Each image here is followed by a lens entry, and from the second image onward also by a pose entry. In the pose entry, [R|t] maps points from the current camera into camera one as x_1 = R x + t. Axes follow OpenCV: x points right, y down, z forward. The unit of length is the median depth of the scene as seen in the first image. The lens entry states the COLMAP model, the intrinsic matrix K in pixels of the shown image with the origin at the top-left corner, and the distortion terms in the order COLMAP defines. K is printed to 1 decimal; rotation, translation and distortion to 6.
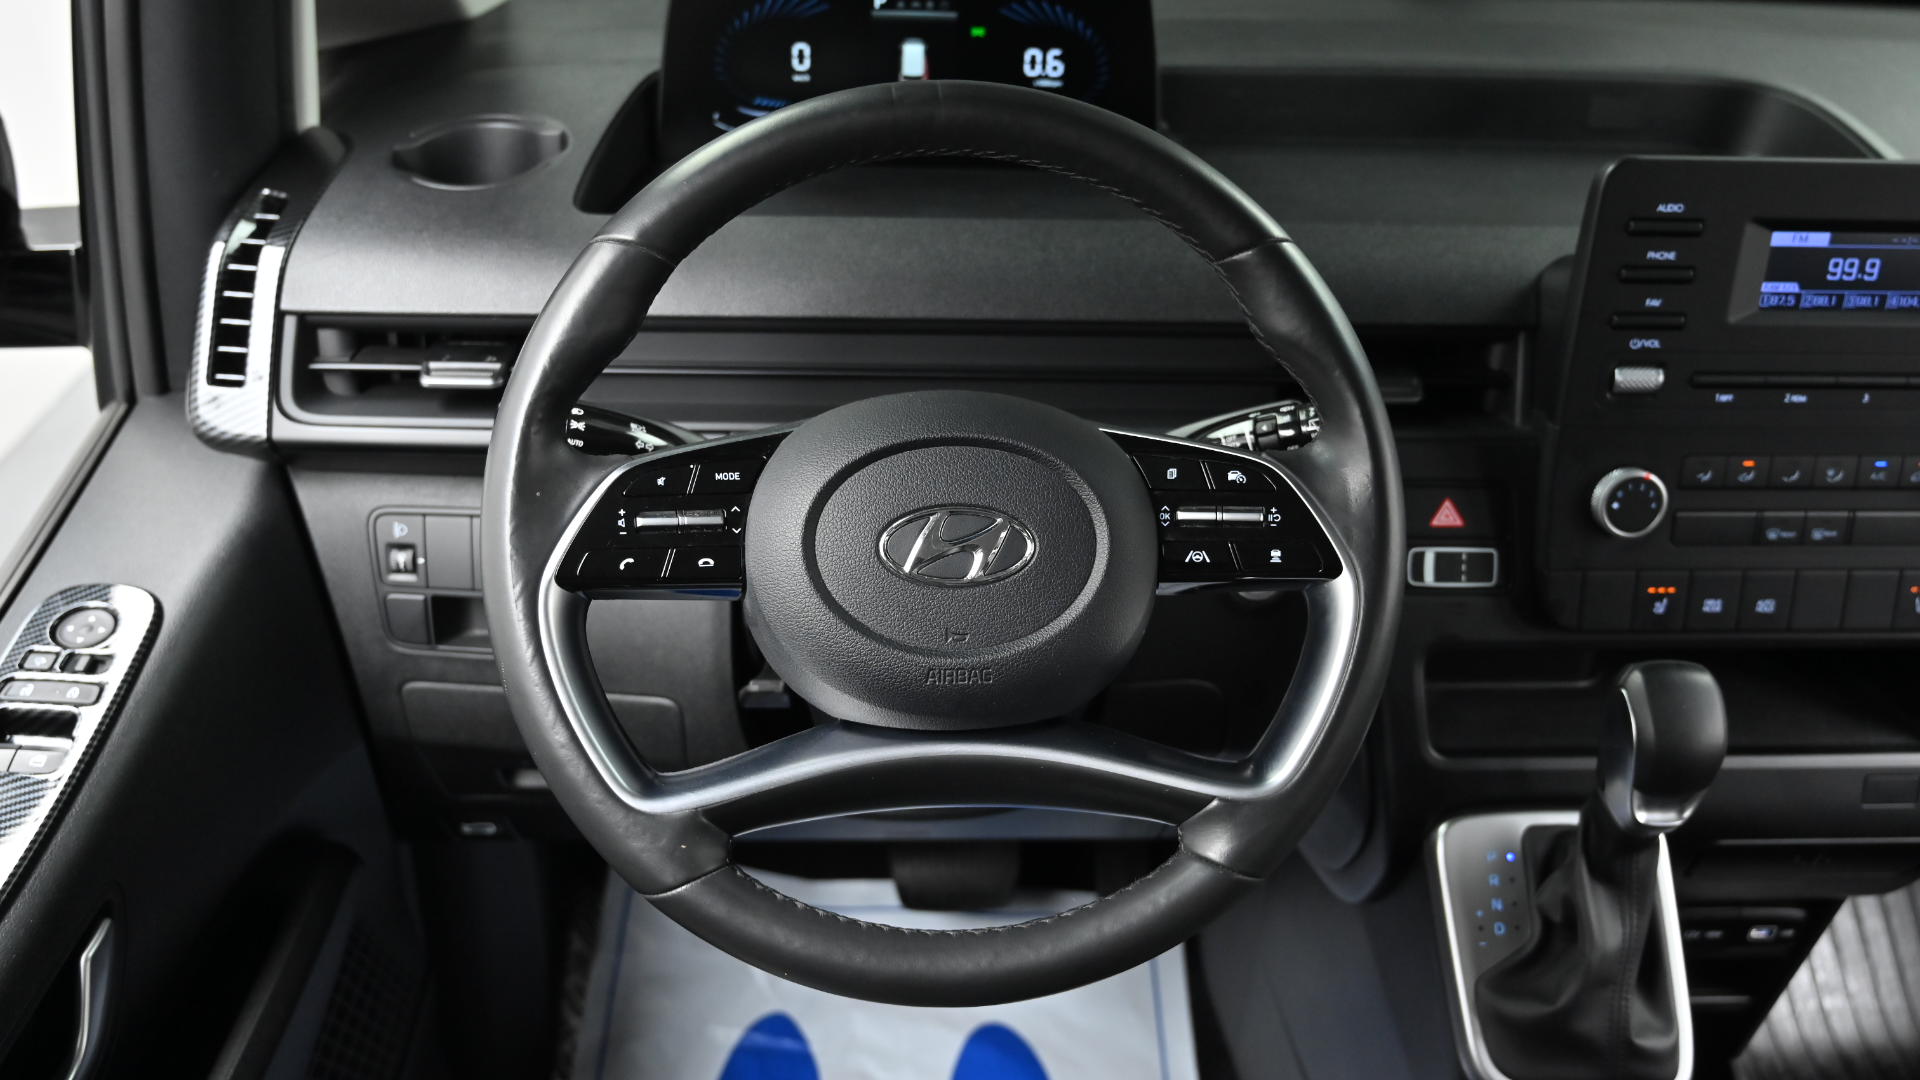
lens RADIAL K [[1562.1, 0, 952.3], [0, 1562.1, 538.4], [0, 0, 1]] dist [-0.007778, -0.007520]
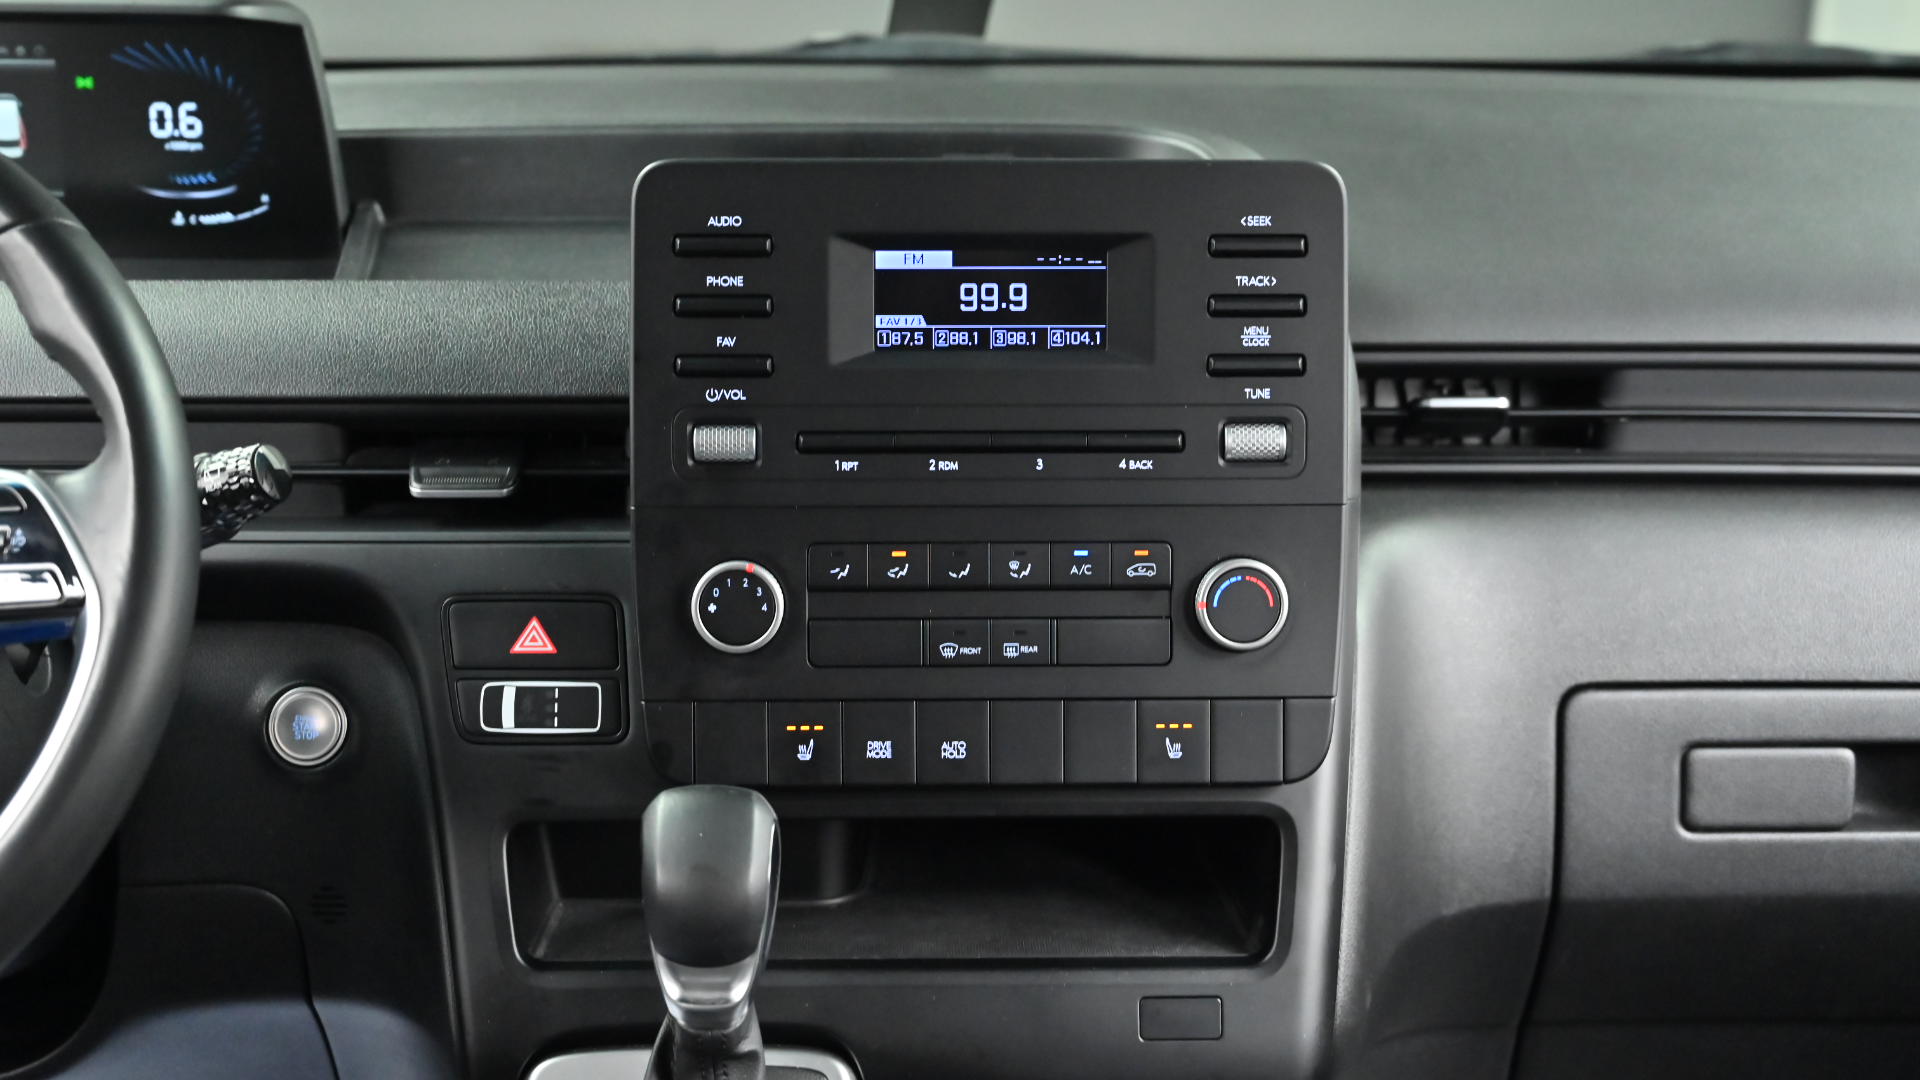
lens RADIAL K [[2703.1, 0, 950.5], [0, 2703.1, 533.6], [0, 0, 1]] dist [-0.004954, 0.000000]
pose [[0.999100, -0.018203, -0.038306, 0.606995], [0.008899, 0.973080, -0.230296, 0.254034], [0.041466, 0.229748, 0.972366, -0.290827]]
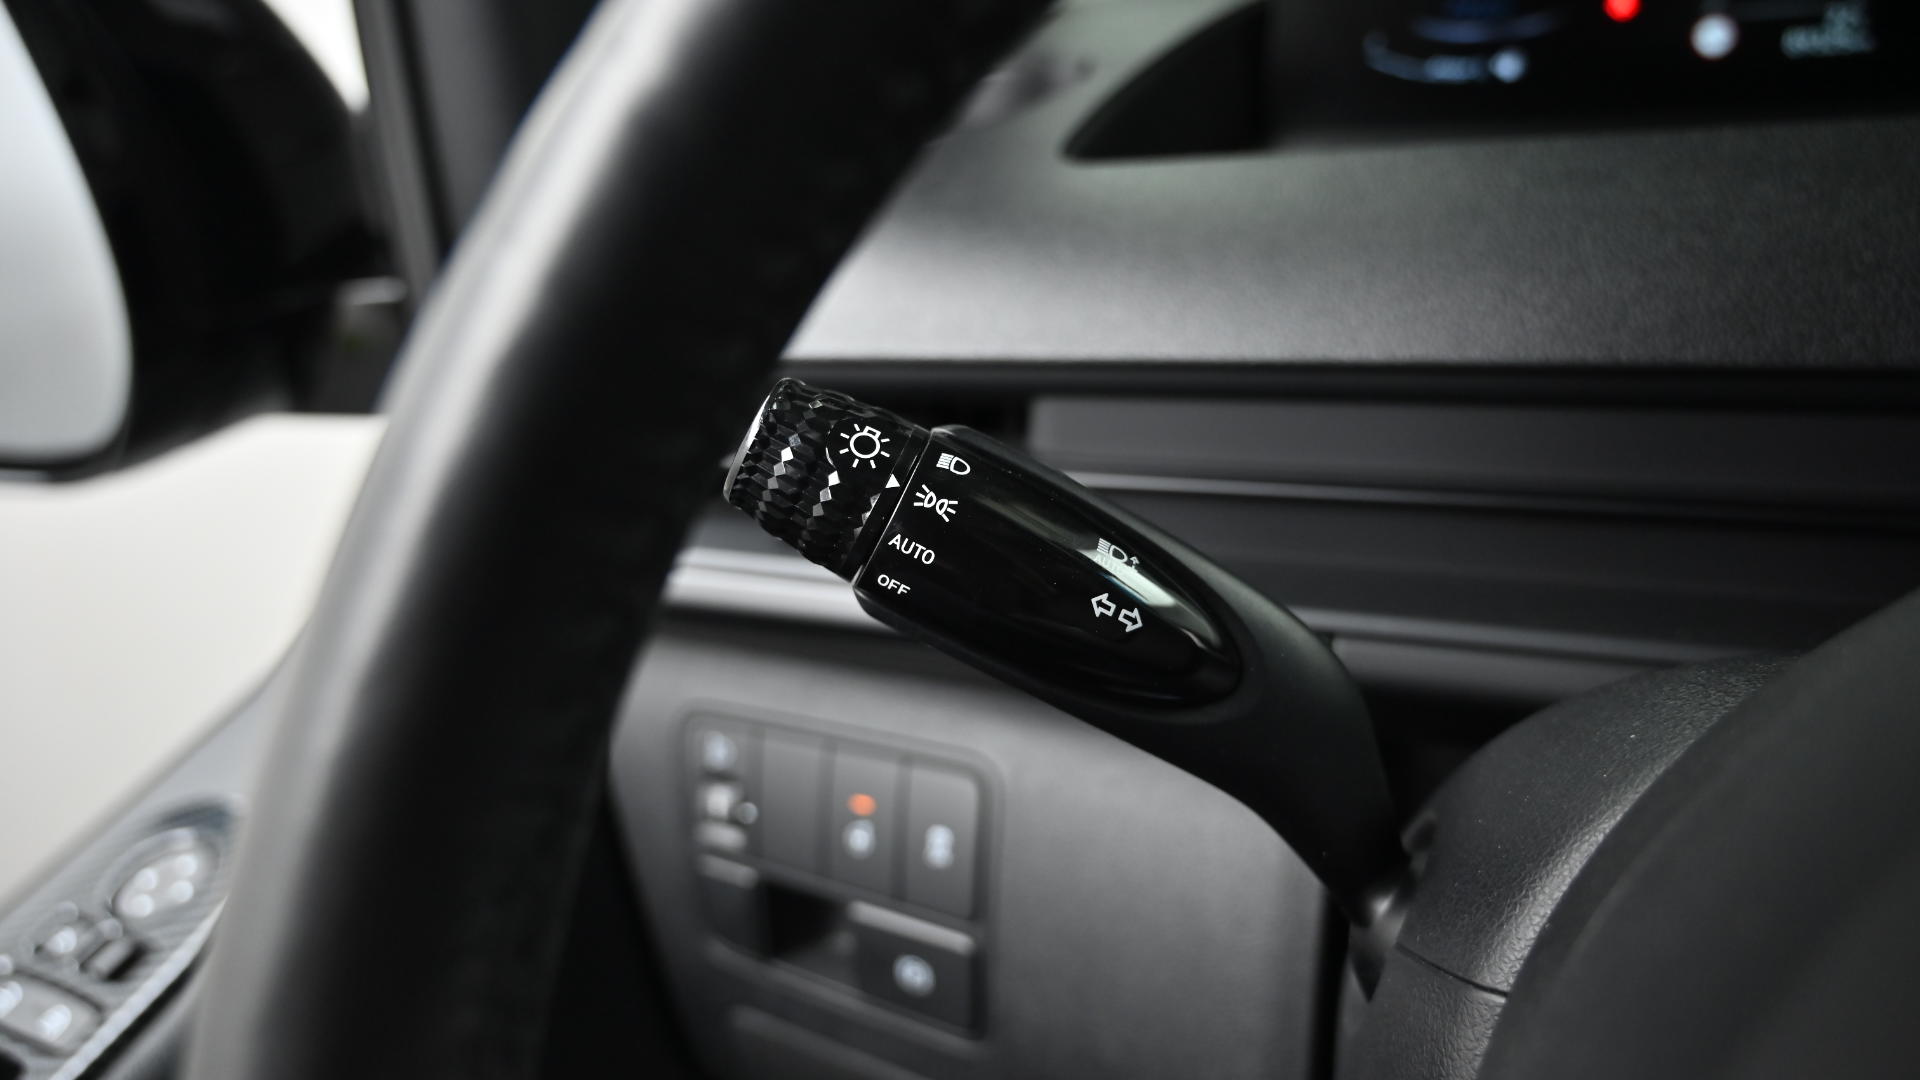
lens RADIAL K [[1278.3, 0, 962.2], [0, 1278.3, 552.5], [0, 0, 1]] dist [-0.007341, 0.000061]
pose [[0.905109, 0.060525, -0.420850, -0.093450], [-0.088722, 0.994912, -0.047726, -0.067100], [0.415820, 0.080536, 0.905874, 0.667223]]
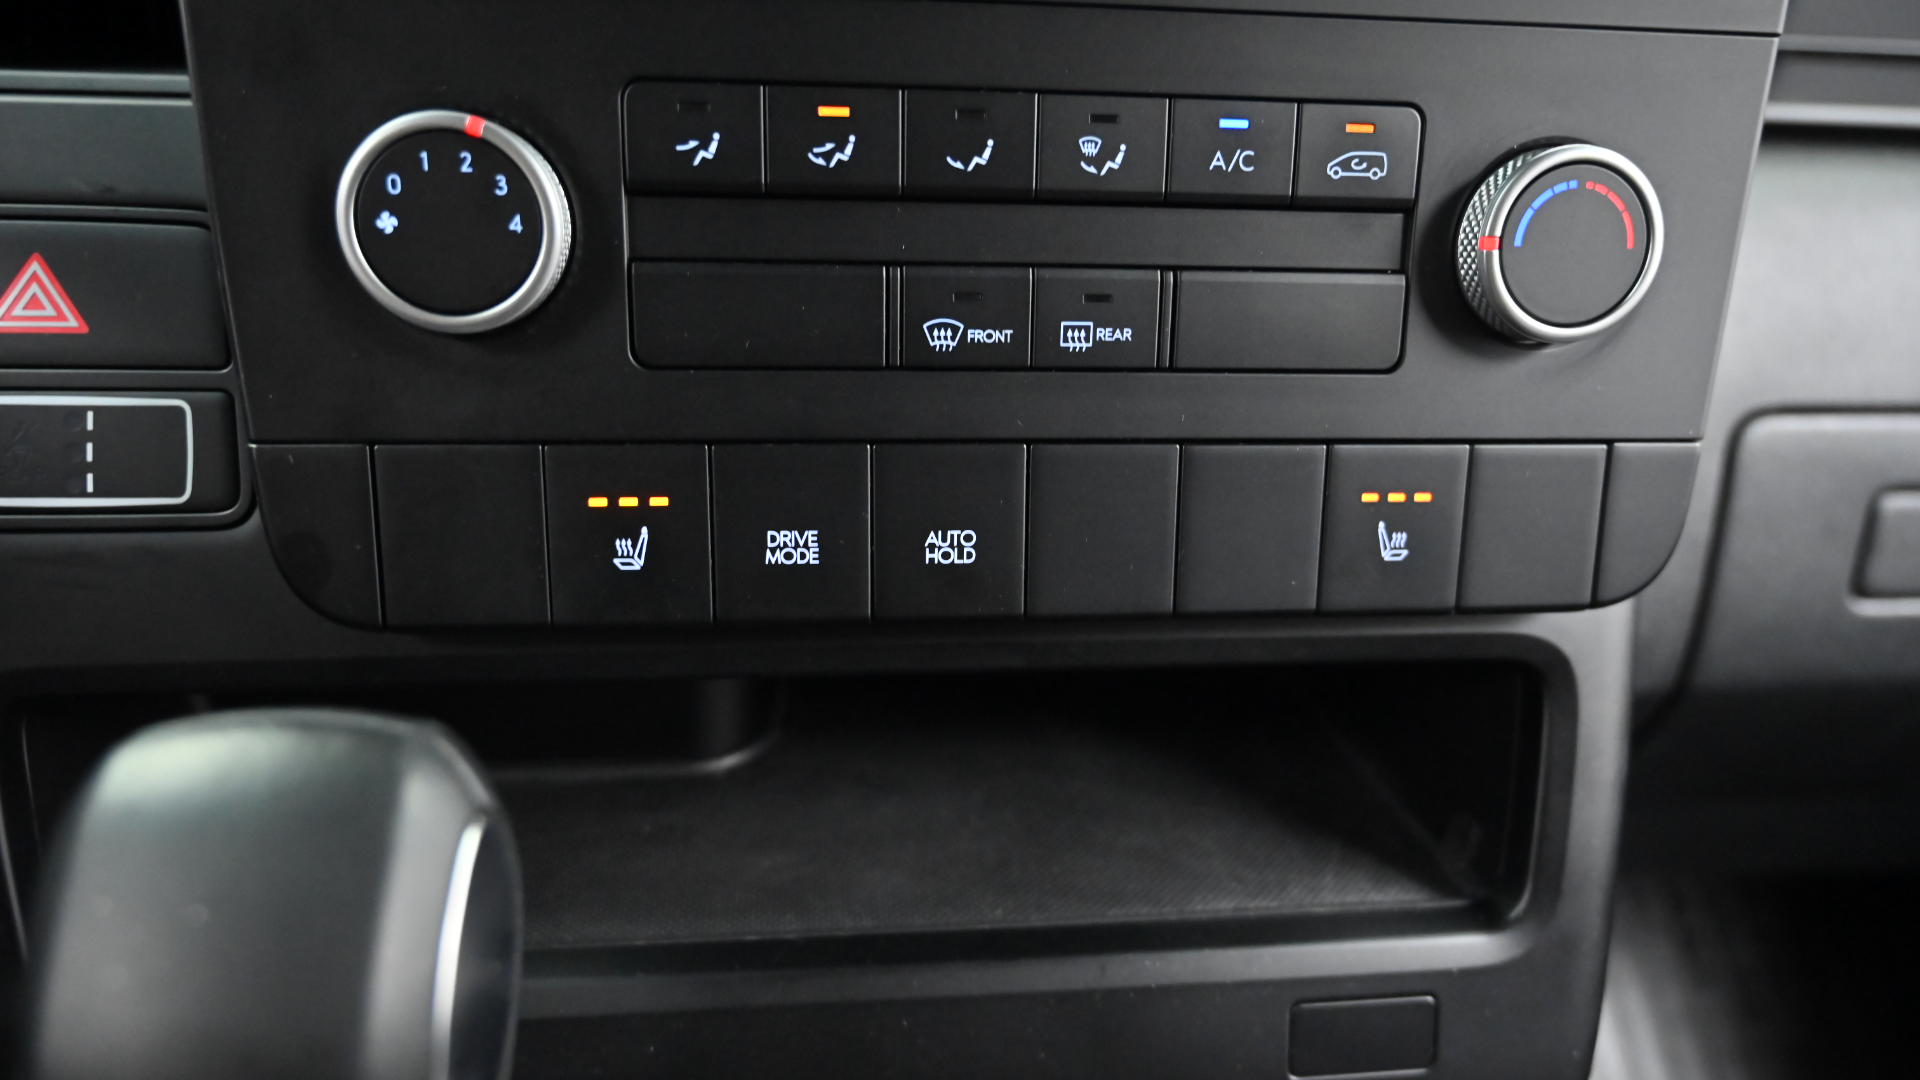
lens RADIAL K [[1278.3, 0, 968.6], [0, 1278.3, 537.8], [0, 0, 1]] dist [-0.007341, 0.000061]
pose [[0.998154, -0.014124, 0.059071, 0.540514], [0.017797, 0.997909, -0.062137, 0.062819], [-0.058069, 0.063074, 0.996318, 0.756379]]
